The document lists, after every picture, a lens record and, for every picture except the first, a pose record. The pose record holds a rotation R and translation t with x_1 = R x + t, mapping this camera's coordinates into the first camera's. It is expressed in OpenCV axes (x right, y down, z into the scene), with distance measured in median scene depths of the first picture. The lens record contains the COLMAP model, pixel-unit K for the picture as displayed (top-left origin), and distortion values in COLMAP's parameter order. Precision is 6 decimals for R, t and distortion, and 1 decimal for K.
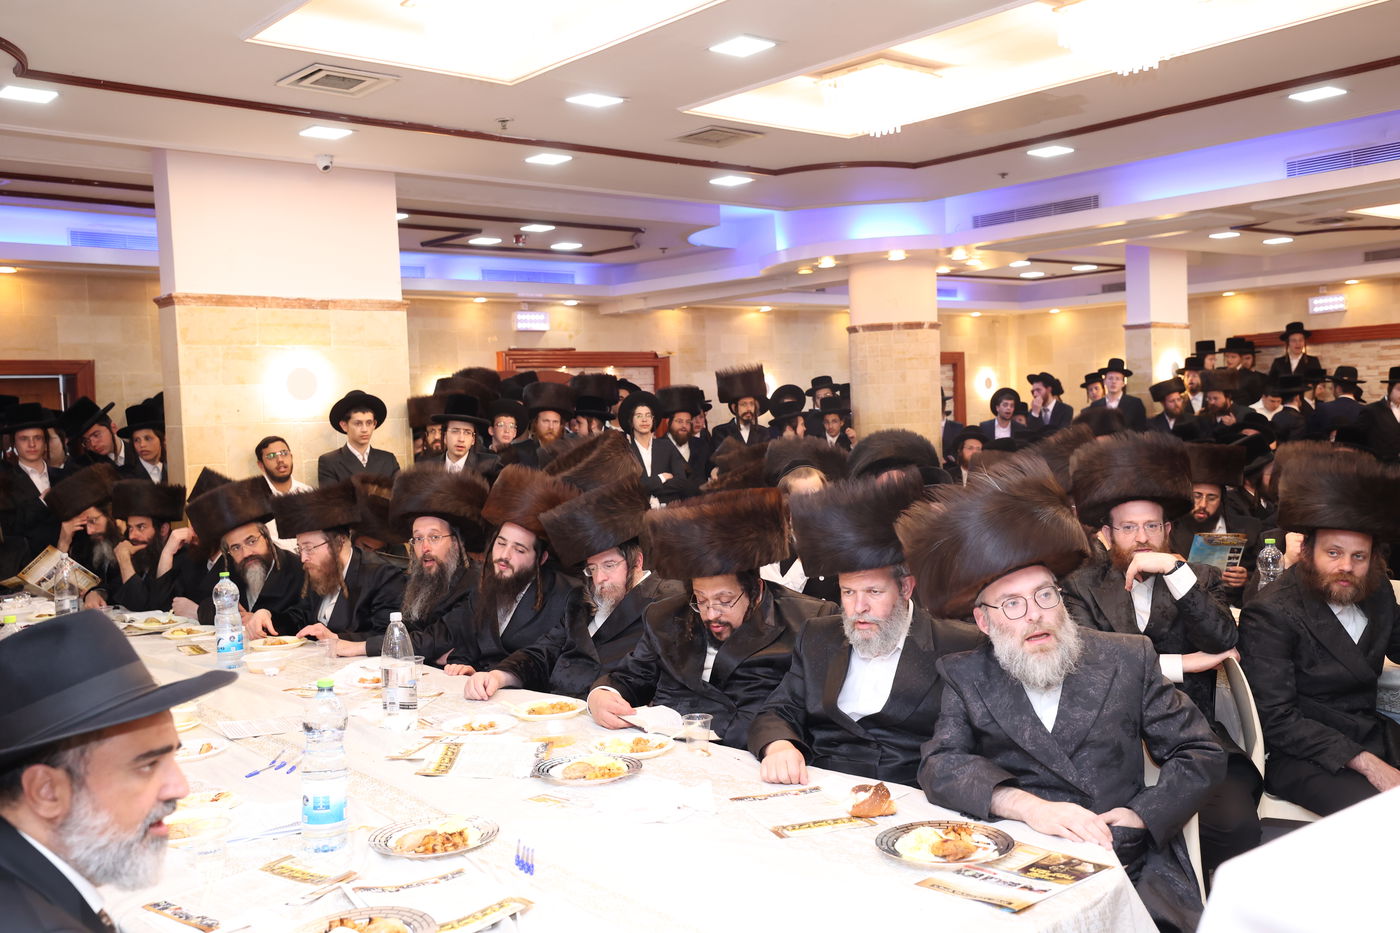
lens RADIAL K [[1326.5, 0, 685.1], [0, 1326.5, 453.8], [0, 0, 1]] dist [0.036016, 0.080530]
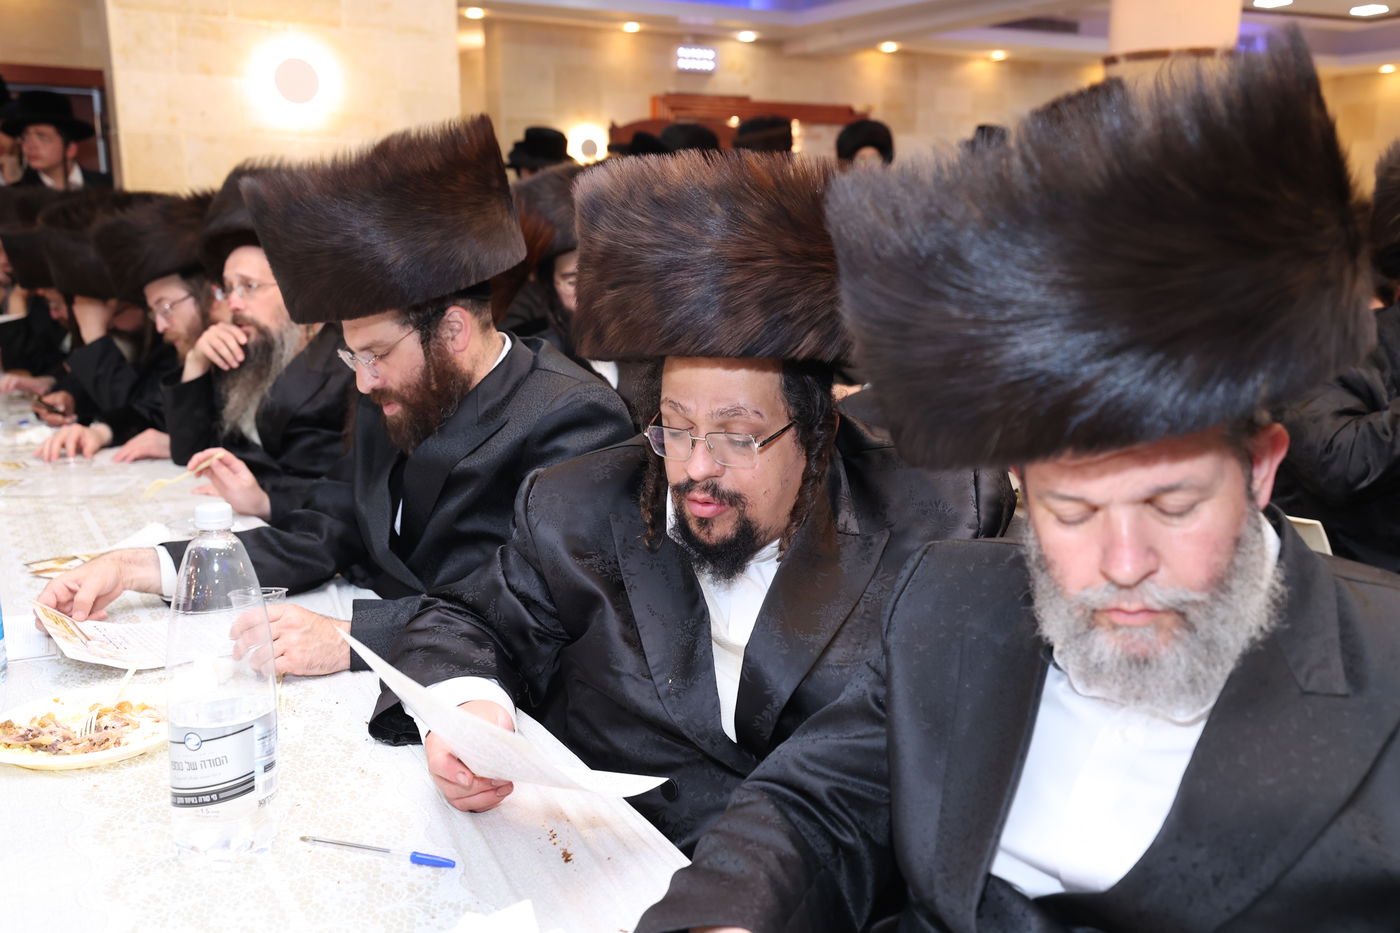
lens RADIAL K [[1326.5, 0, 685.1], [0, 1326.5, 453.8], [0, 0, 1]] dist [0.036016, 0.080530]
pose [[0.985172, 0.059631, -0.160875, 0.026294], [-0.035360, 0.988097, 0.149713, 0.019473], [0.167887, -0.141804, 0.975554, 0.206989]]
